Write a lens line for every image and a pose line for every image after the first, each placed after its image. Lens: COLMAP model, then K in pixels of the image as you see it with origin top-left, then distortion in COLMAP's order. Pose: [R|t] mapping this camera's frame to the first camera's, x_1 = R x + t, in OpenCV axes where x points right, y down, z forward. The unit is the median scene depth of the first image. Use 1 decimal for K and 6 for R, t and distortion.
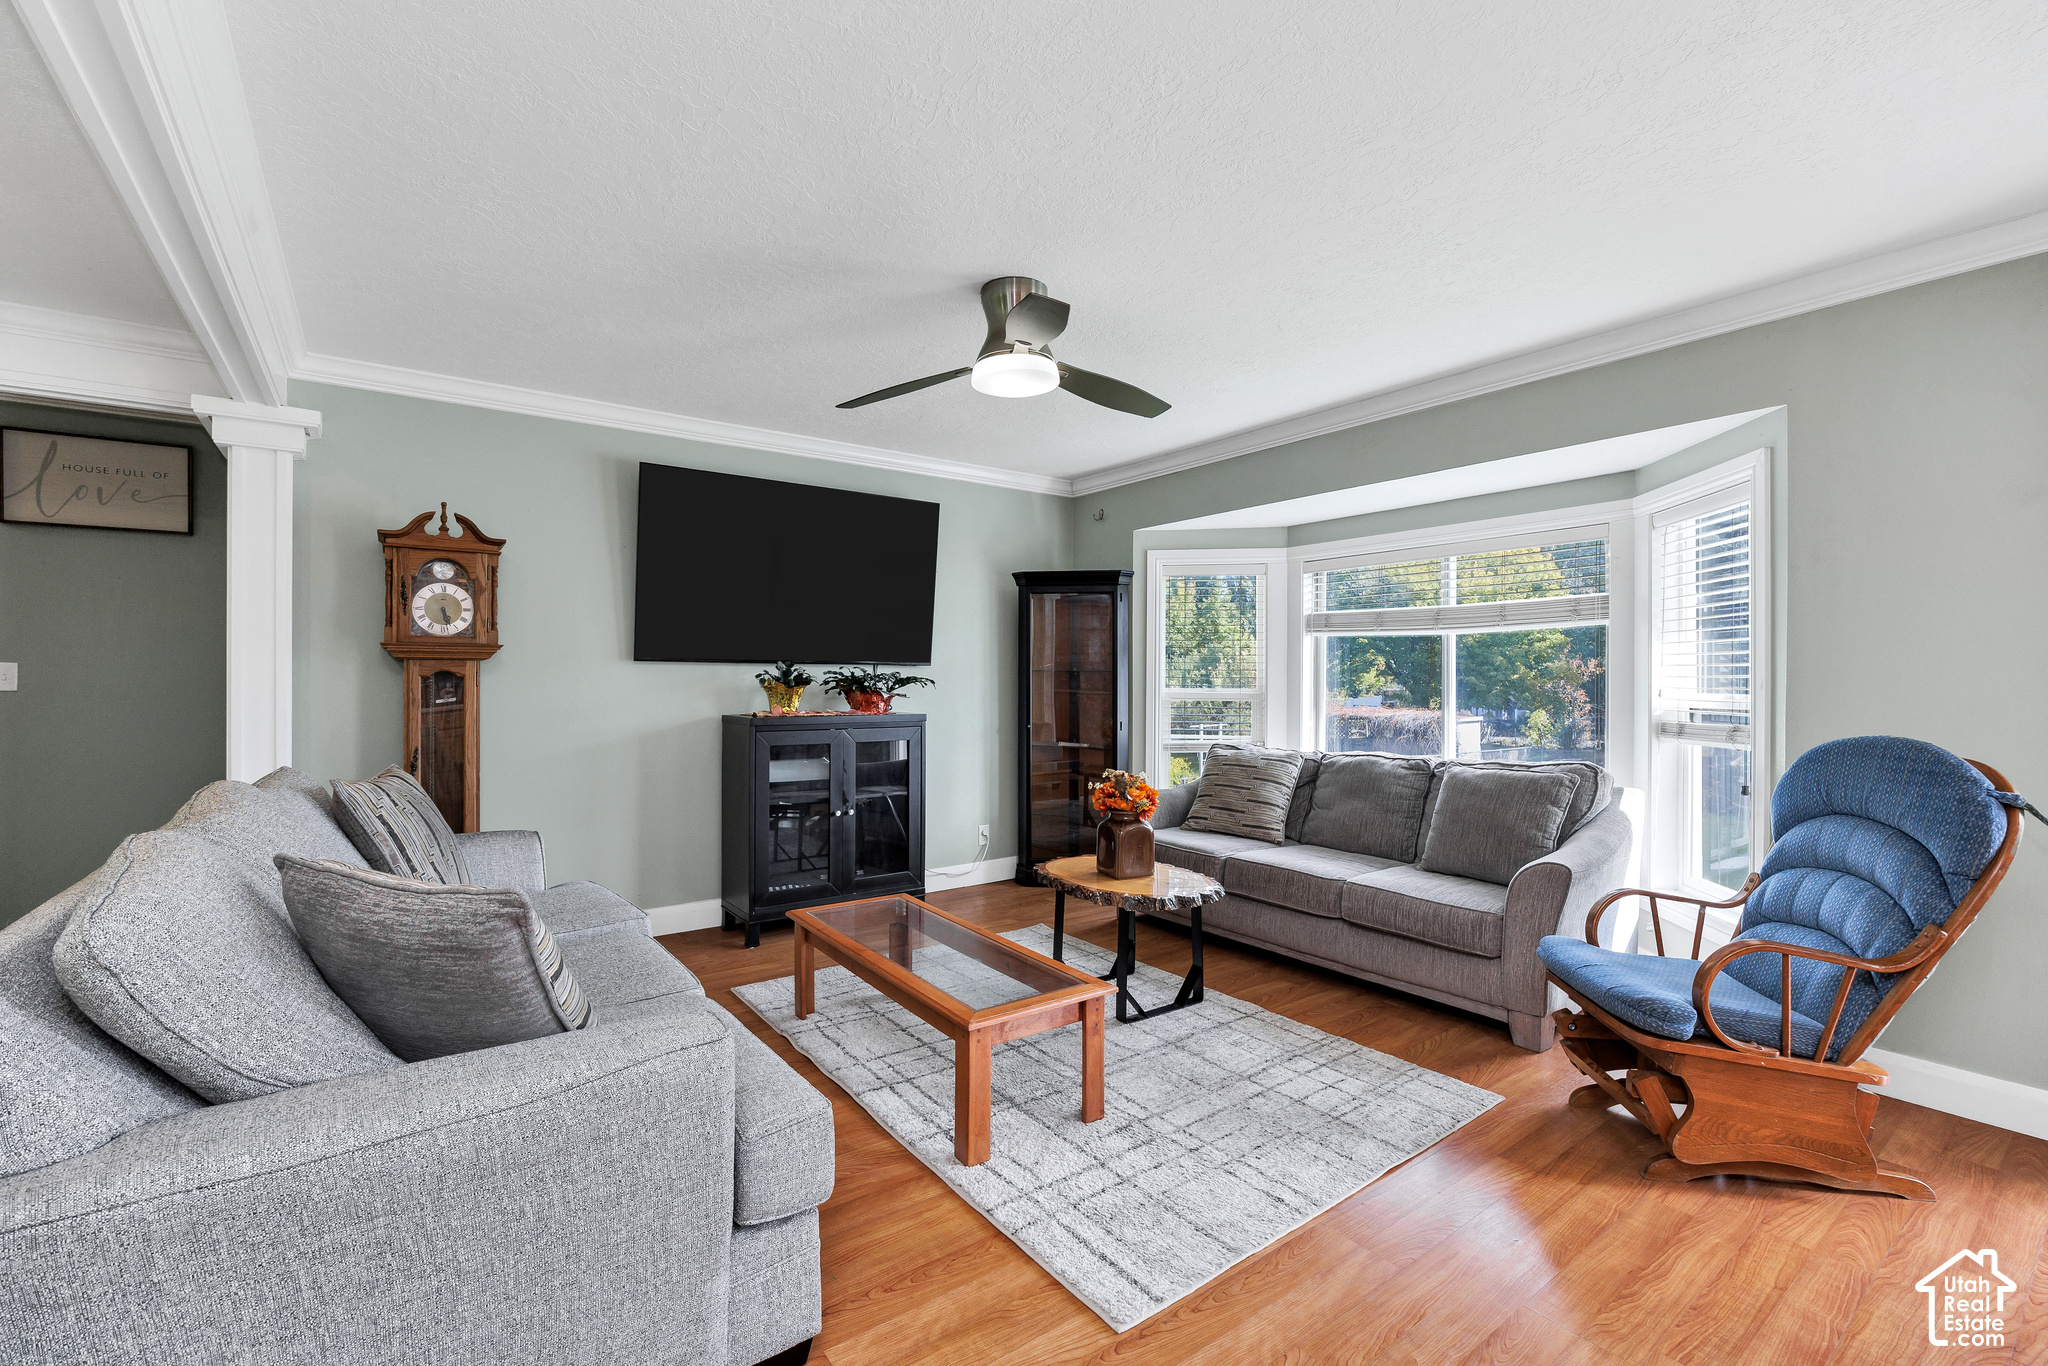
lens RADIAL K [[863.1, 0, 1013.5], [0, 863.1, 687.9], [0, 0, 1]] dist [-0.011782, -0.000009]
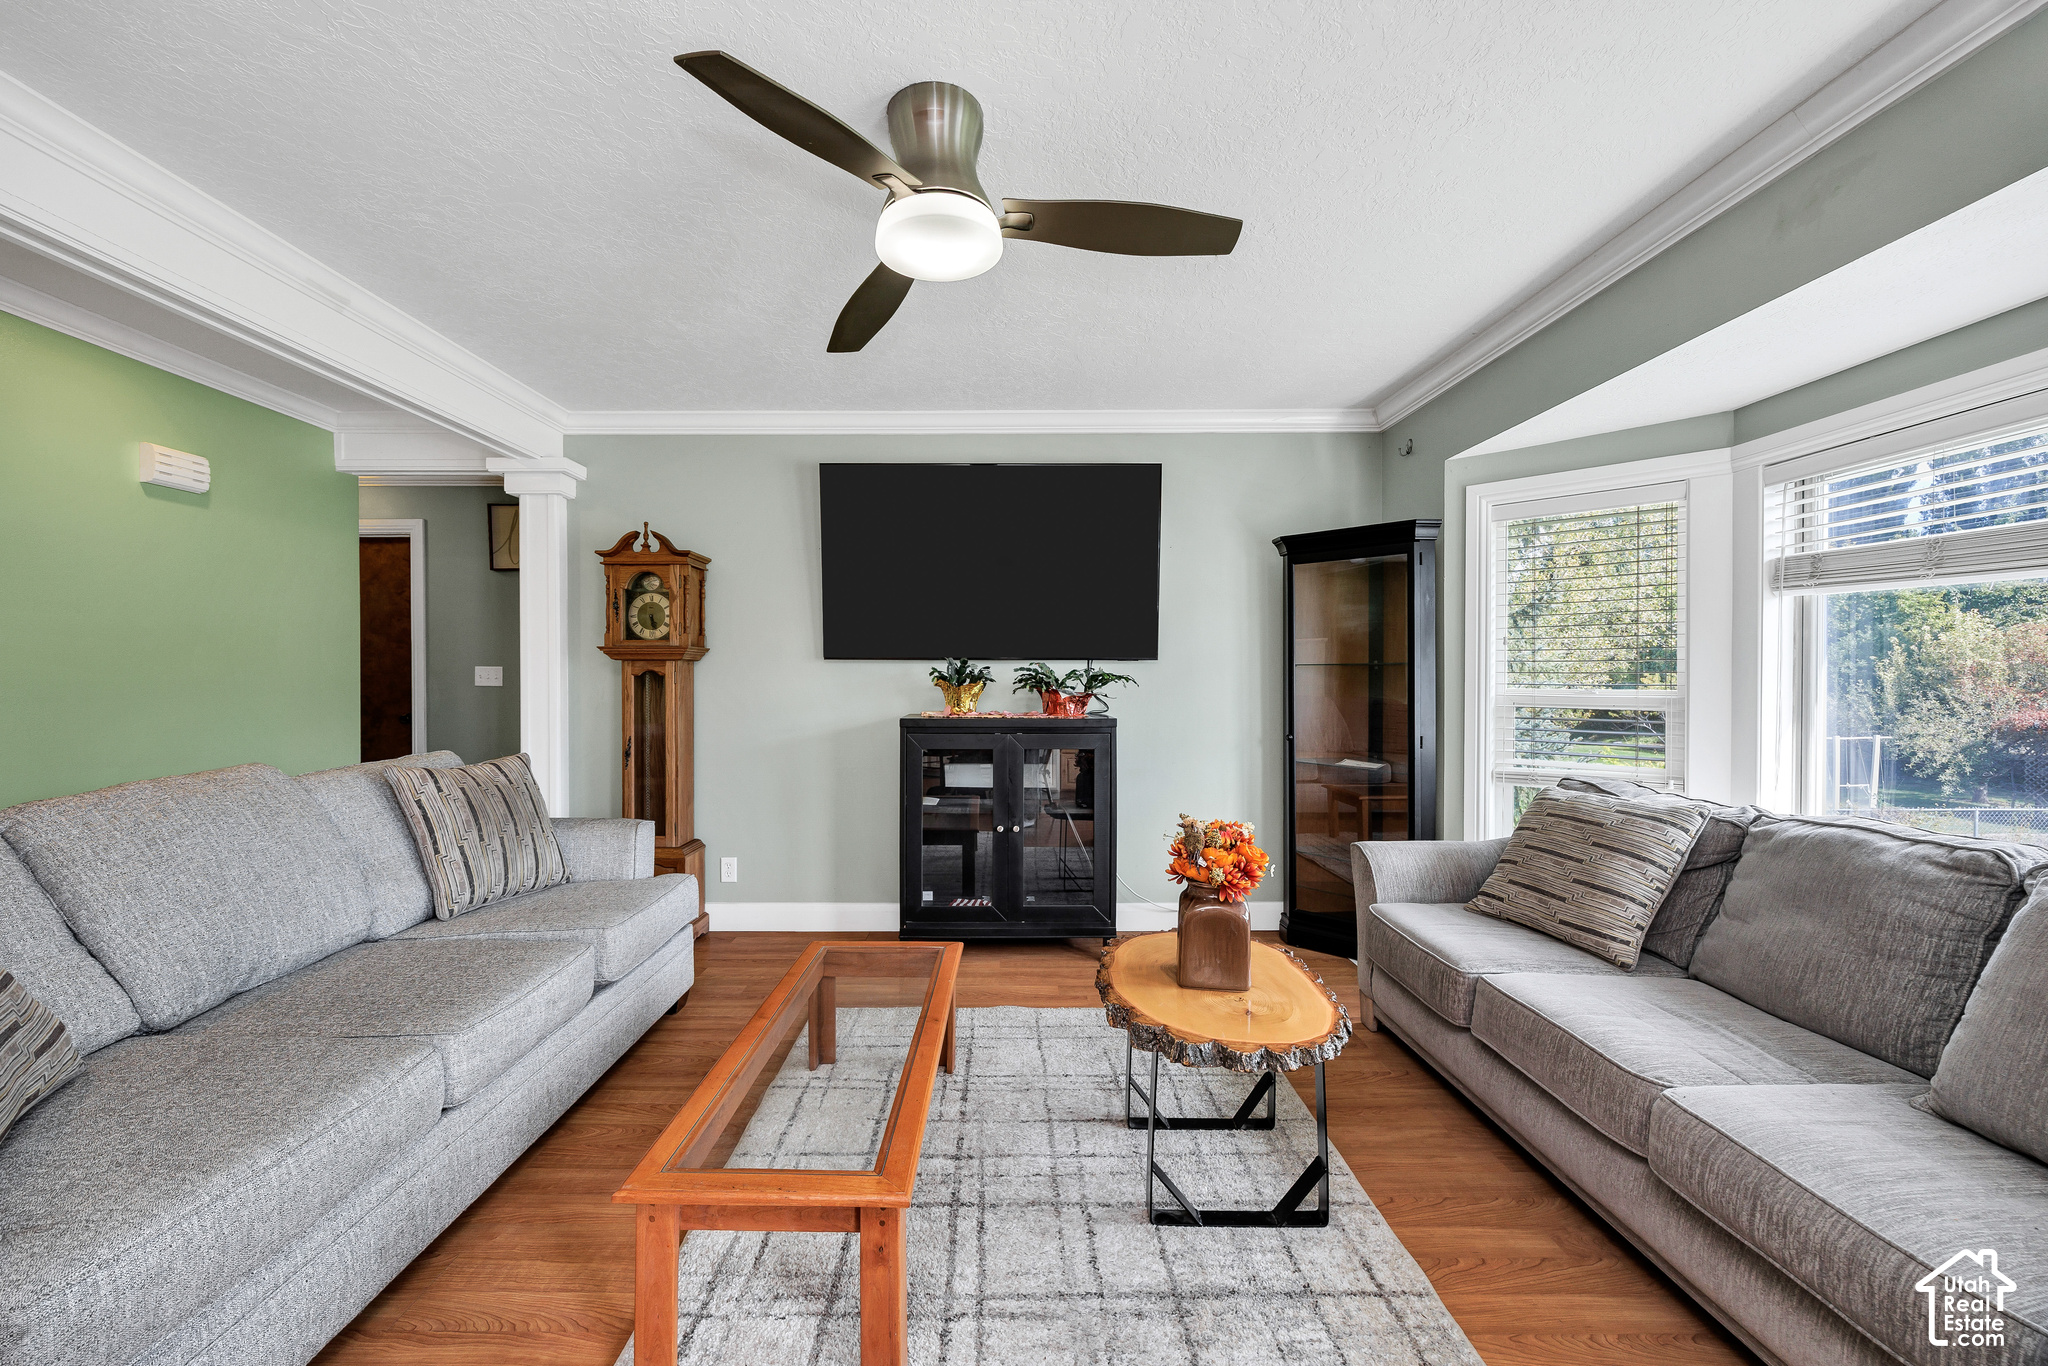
lens RADIAL K [[798.7, 0, 1017.4], [0, 798.7, 683.9], [0, 0, 1]] dist [-0.000179, -0.000144]
pose [[0.814156, 0.003008, -0.580638, 0.286972], [-0.002860, 0.999995, 0.001171, -0.003655], [0.580639, 0.000708, 0.814161, 0.344771]]
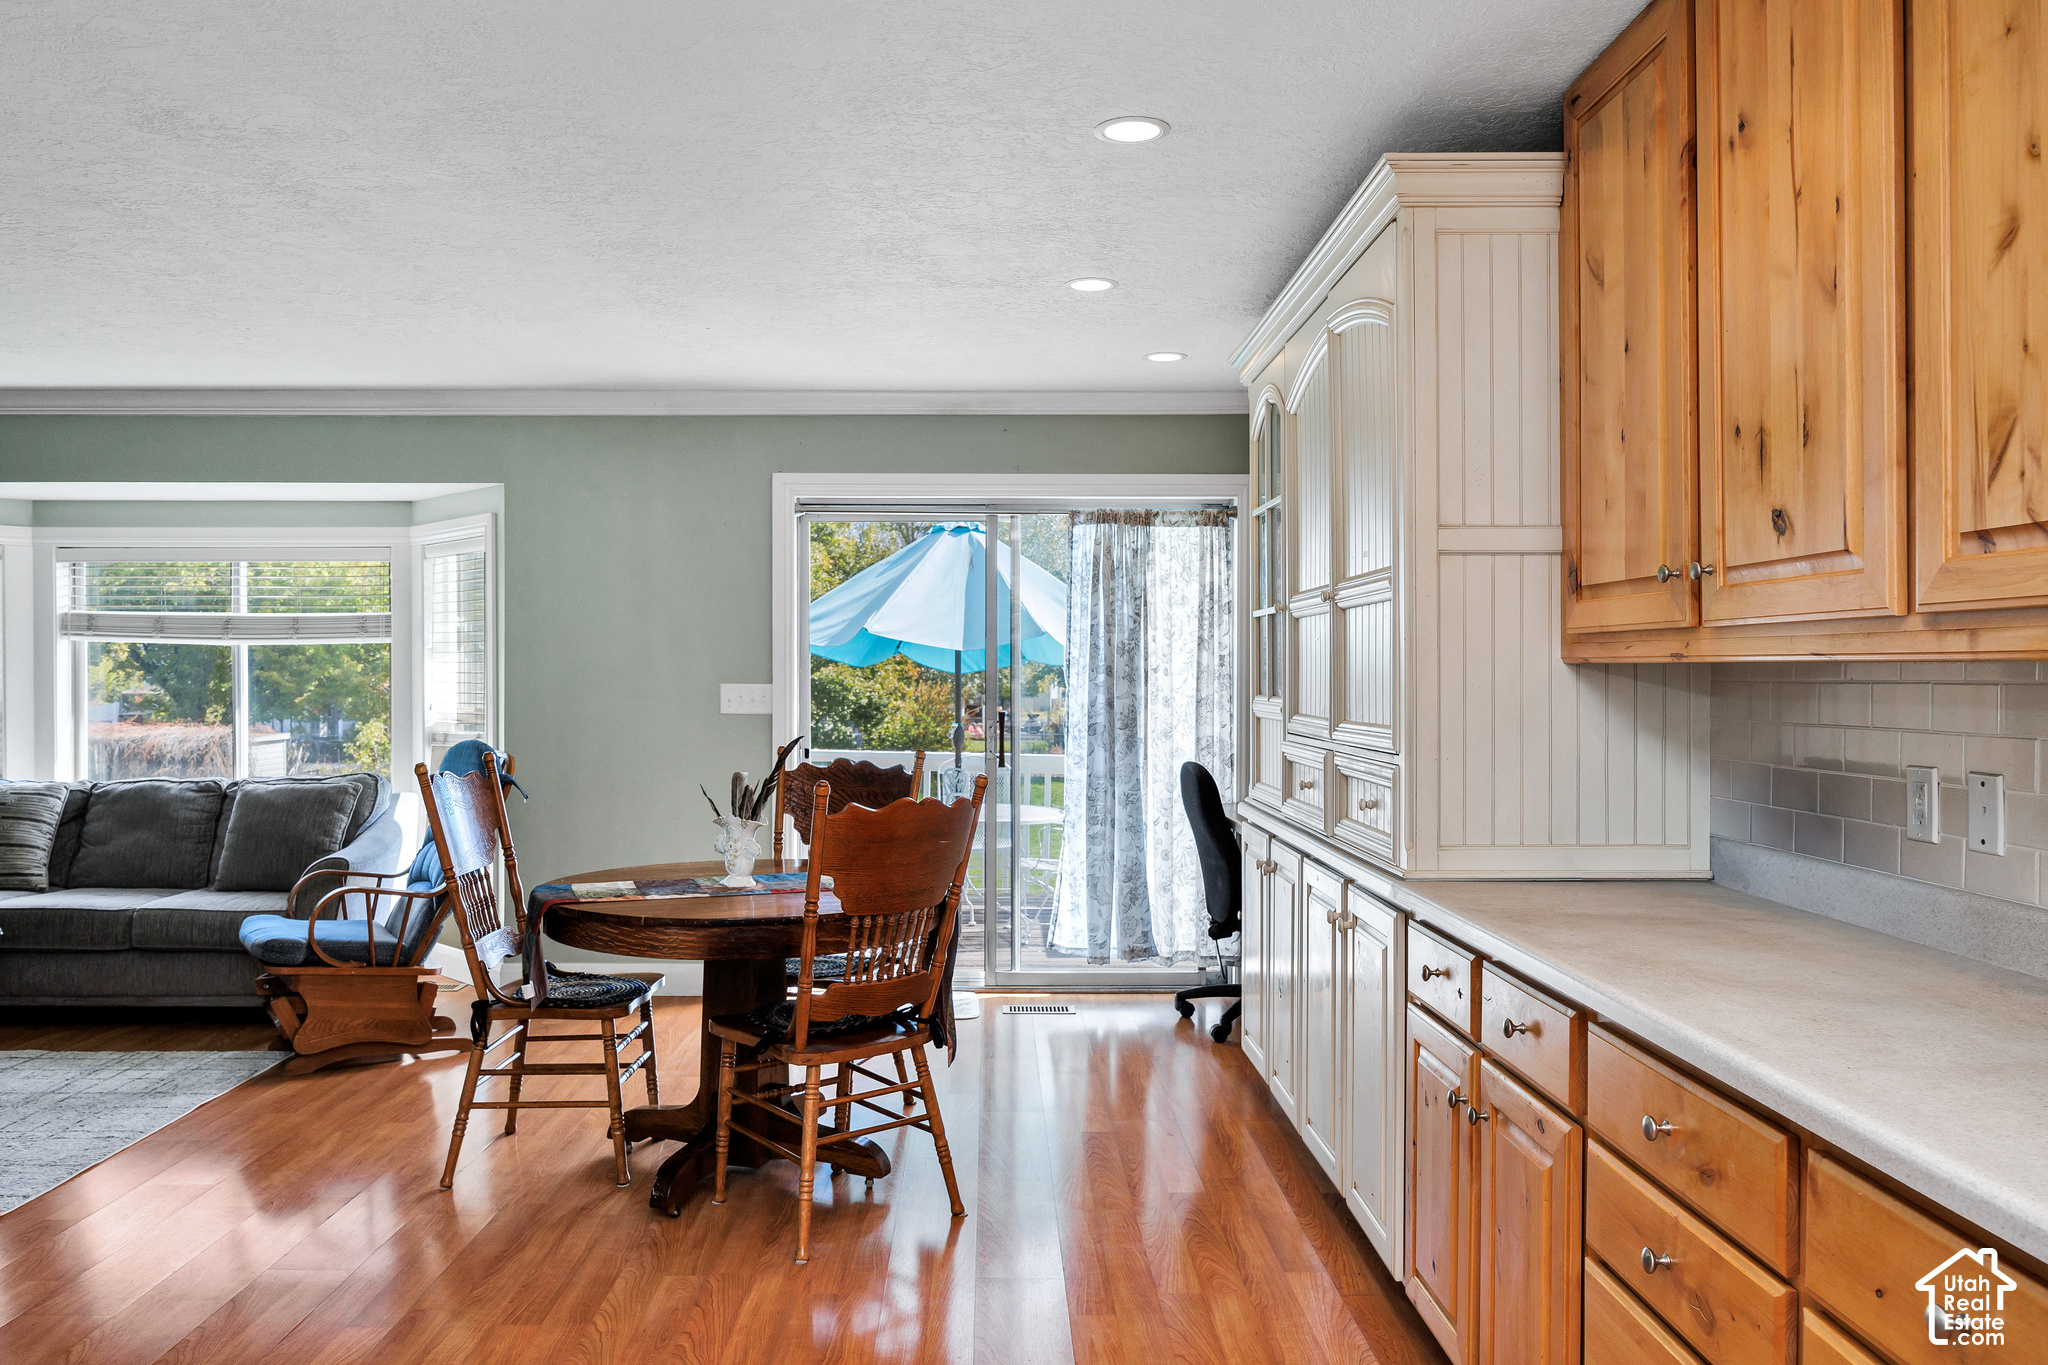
lens RADIAL K [[1479.8, 0, 1019.8], [0, 1479.8, 688.1], [0, 0, 1]] dist [-0.010505, -0.004471]
pose [[0.575809, -0.009338, 0.817531, -0.319918], [0.007586, 0.999953, 0.006079, -0.020228], [-0.817549, 0.002702, 0.575852, -0.622128]]
